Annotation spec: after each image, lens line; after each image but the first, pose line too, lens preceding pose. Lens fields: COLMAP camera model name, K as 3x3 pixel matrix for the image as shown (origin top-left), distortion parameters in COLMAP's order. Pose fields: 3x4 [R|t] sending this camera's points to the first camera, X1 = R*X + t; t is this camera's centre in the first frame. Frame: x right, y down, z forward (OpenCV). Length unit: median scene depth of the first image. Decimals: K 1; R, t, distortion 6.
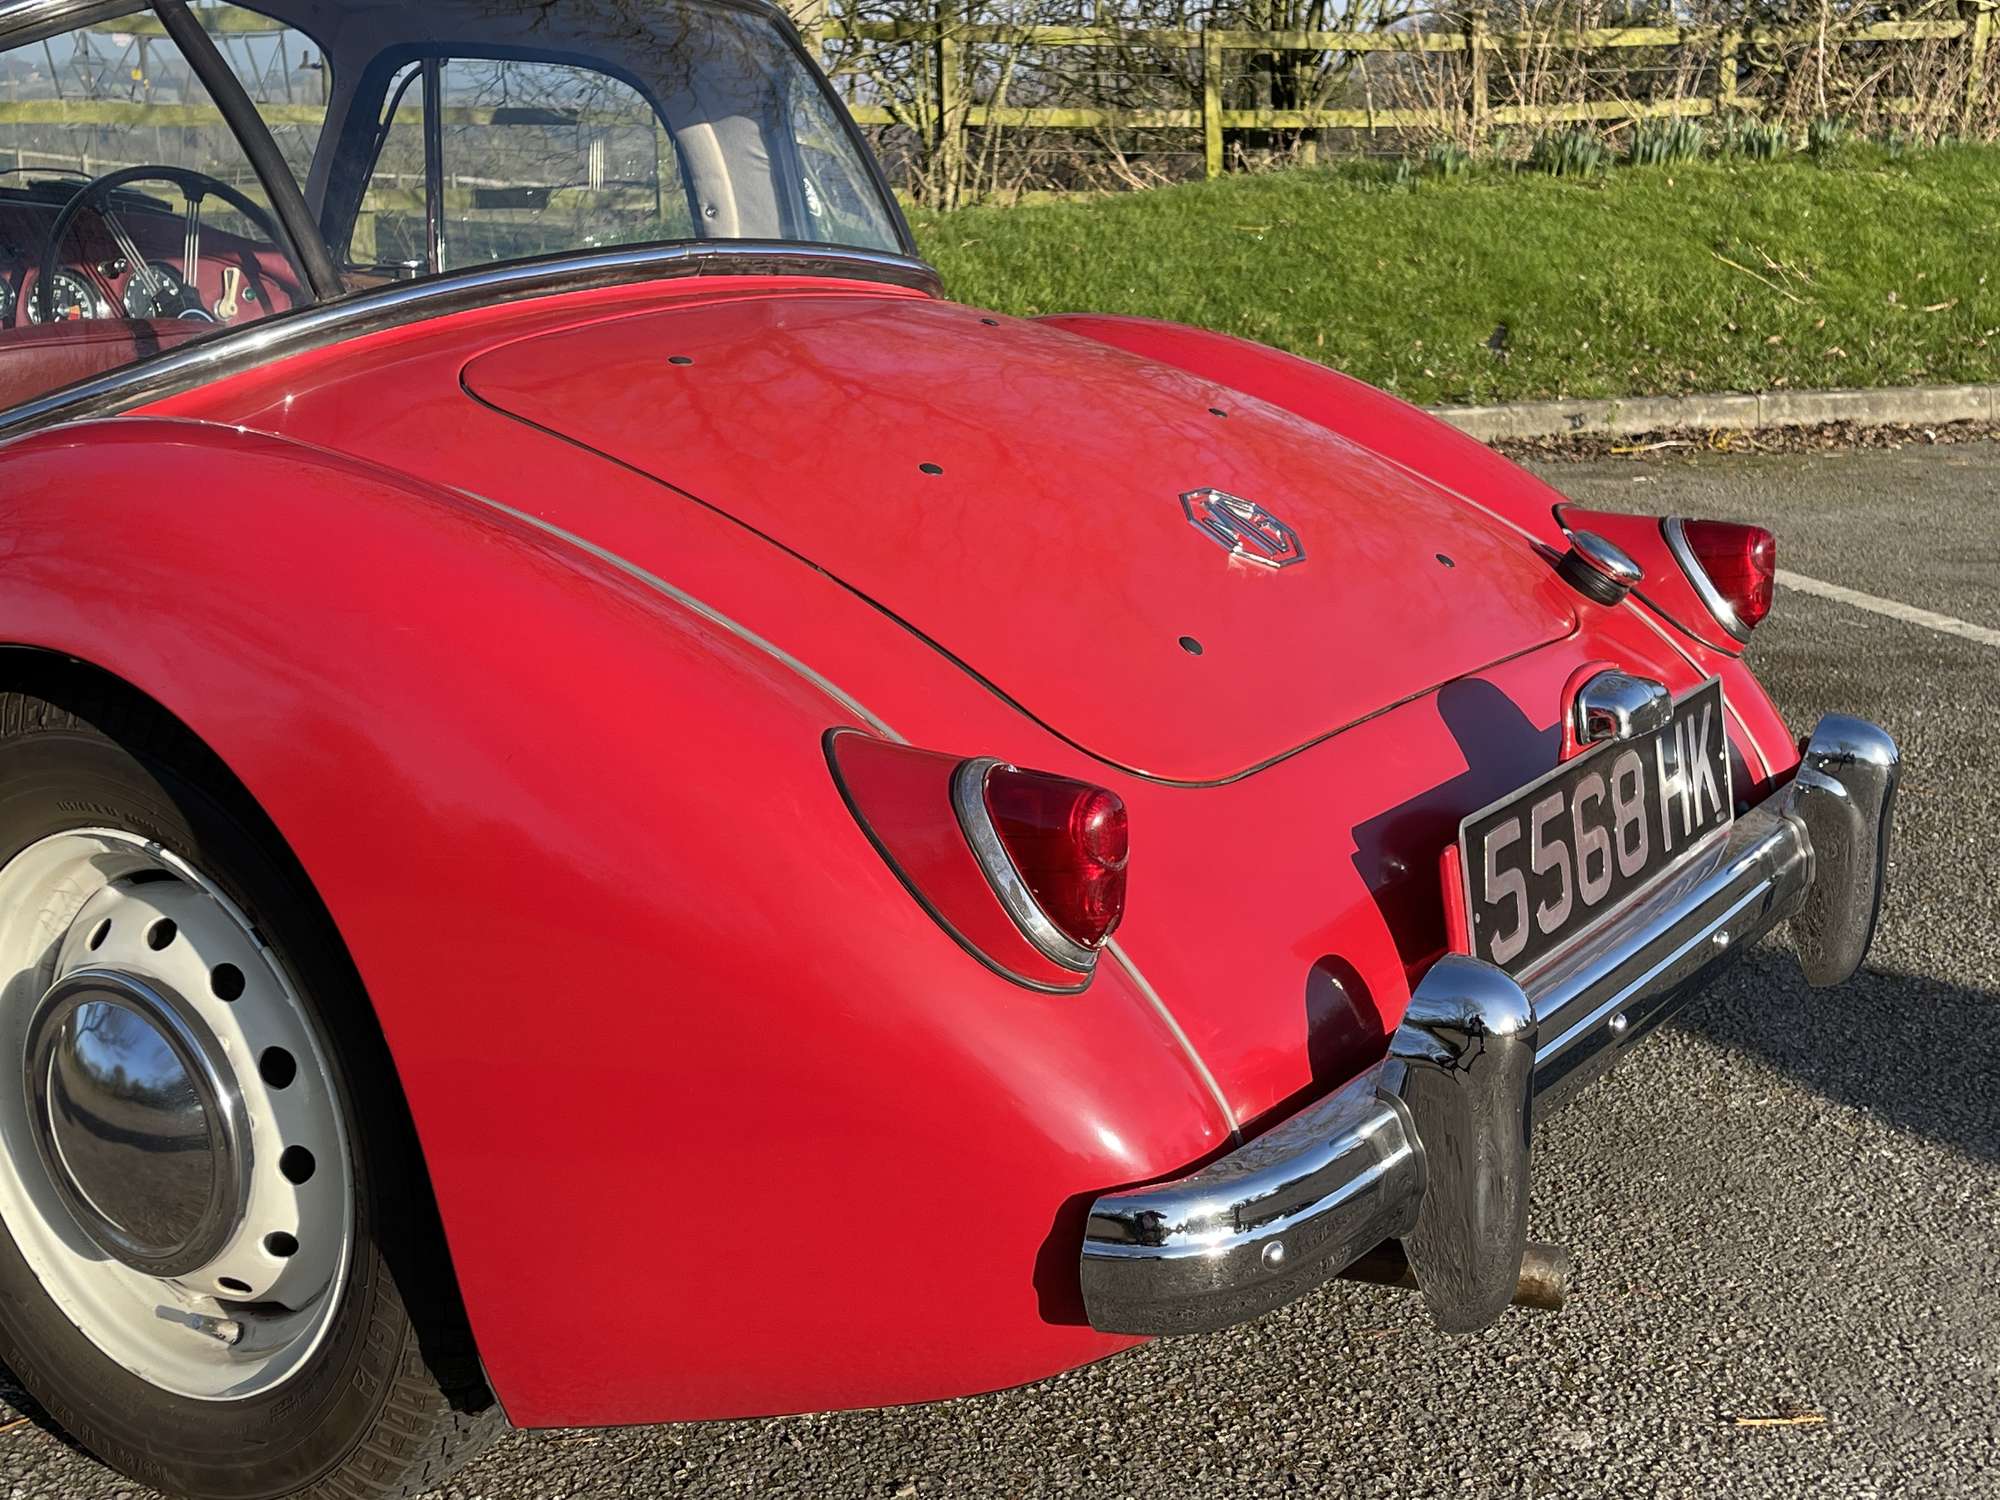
lens RADIAL K [[2524.1, 0, 1000.0], [0, 2524.1, 750.0], [0, 0, 1]] dist [0.134917, -0.304719]
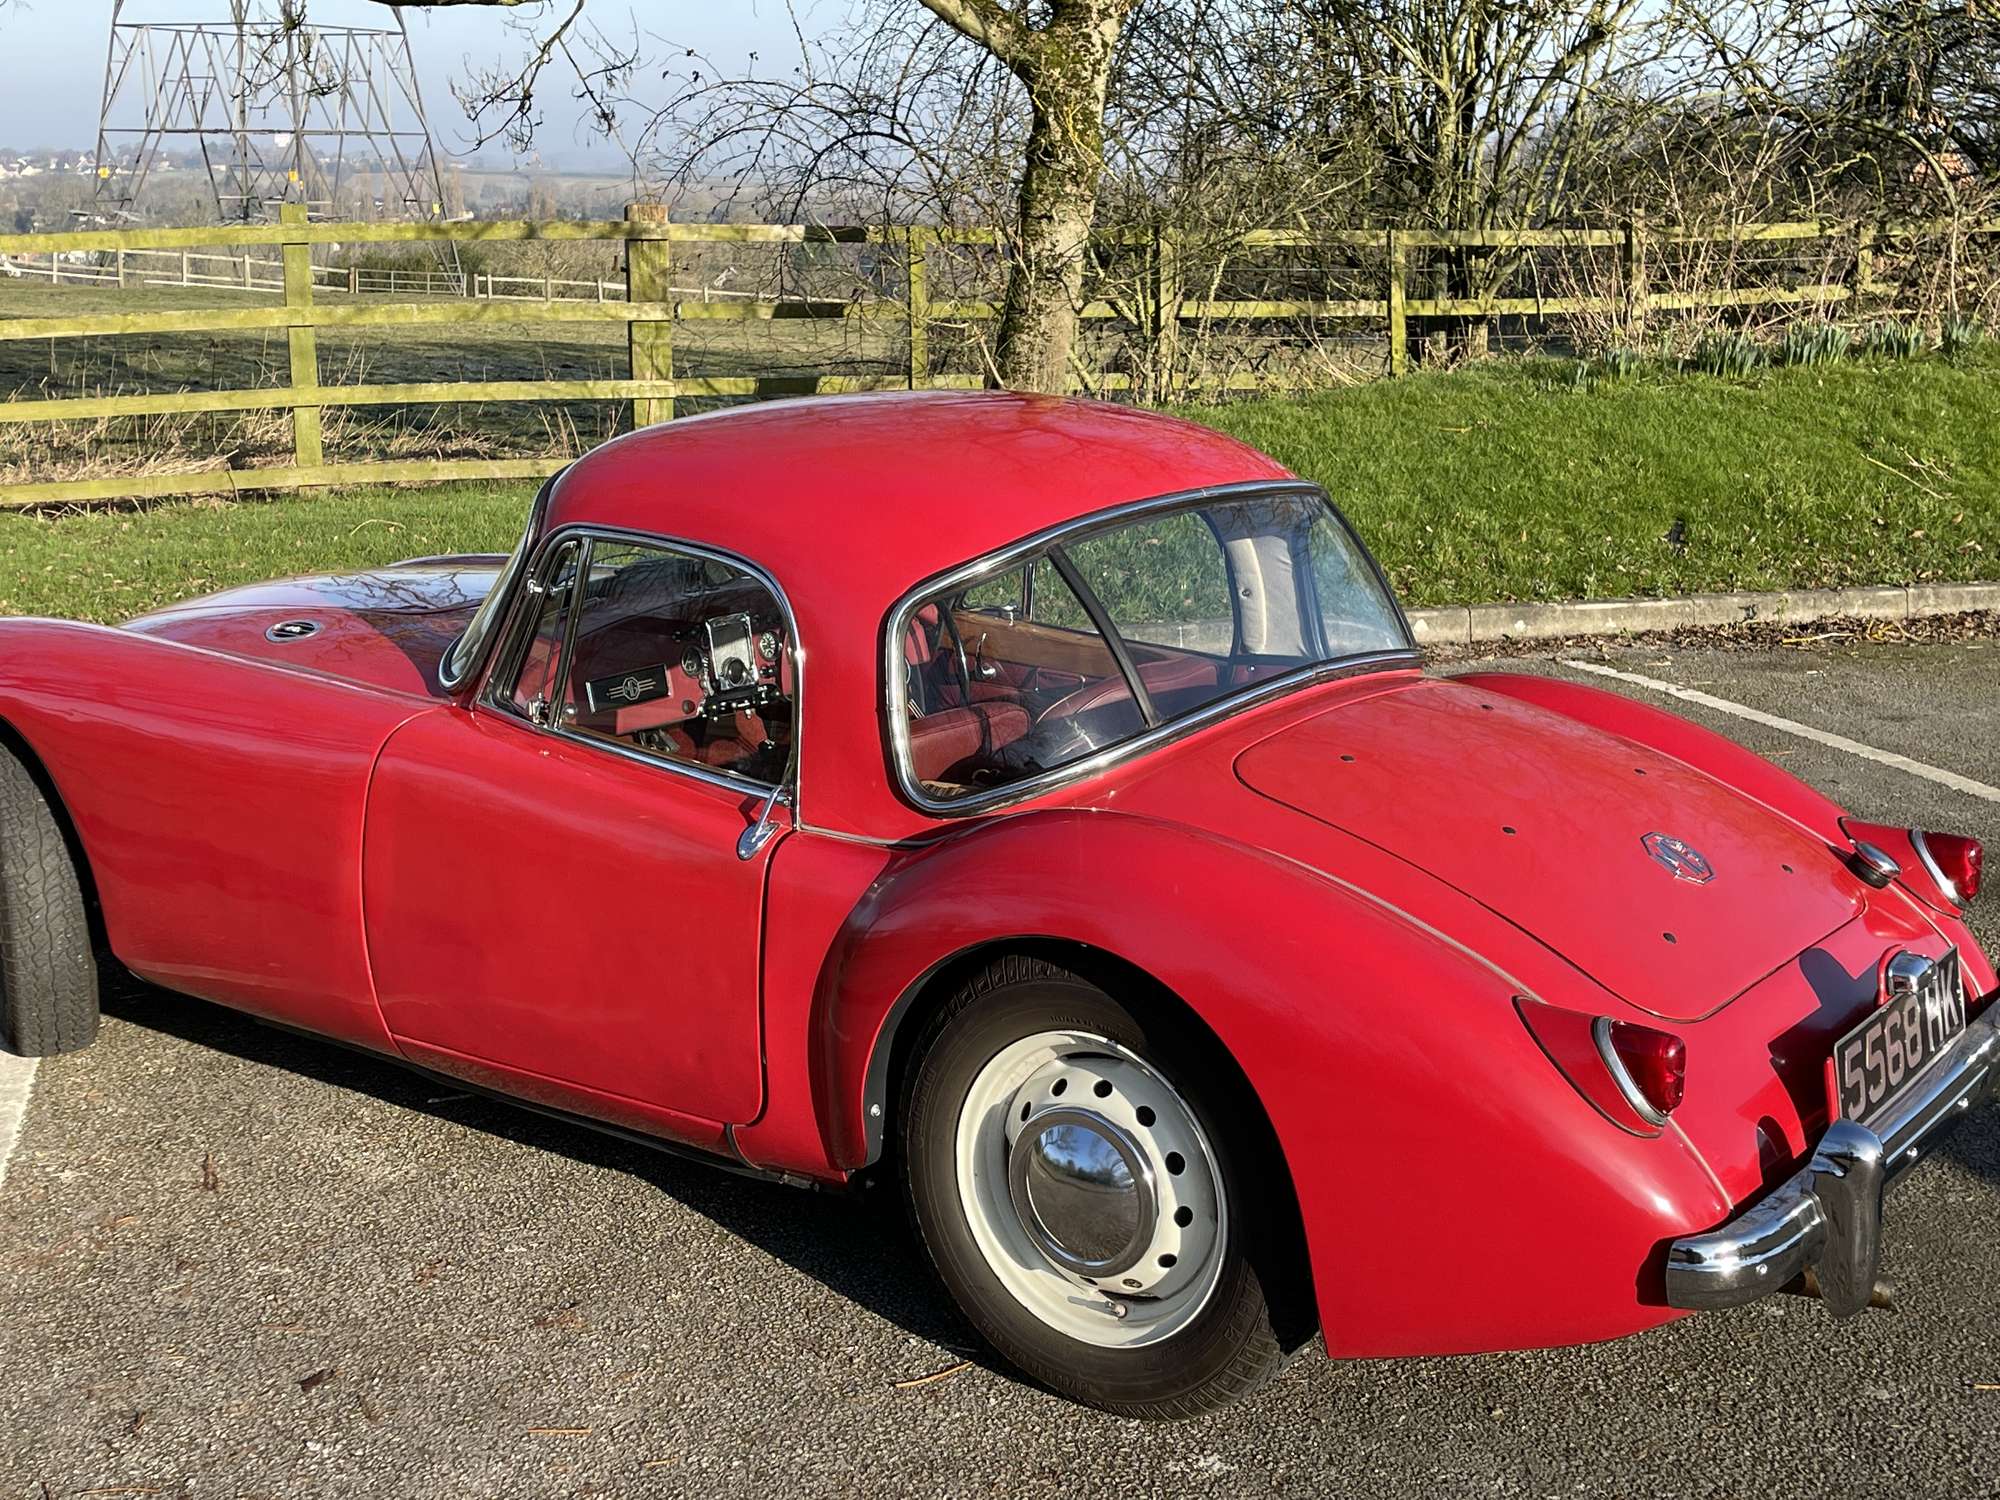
lens RADIAL K [[2524.1, 0, 1000.0], [0, 2524.1, 750.0], [0, 0, 1]] dist [0.134917, -0.304719]
pose [[0.999217, 0.007391, -0.038863, -0.064984], [-0.008678, 0.999415, -0.033069, -0.021800], [0.038596, 0.033381, 0.998697, -0.163529]]
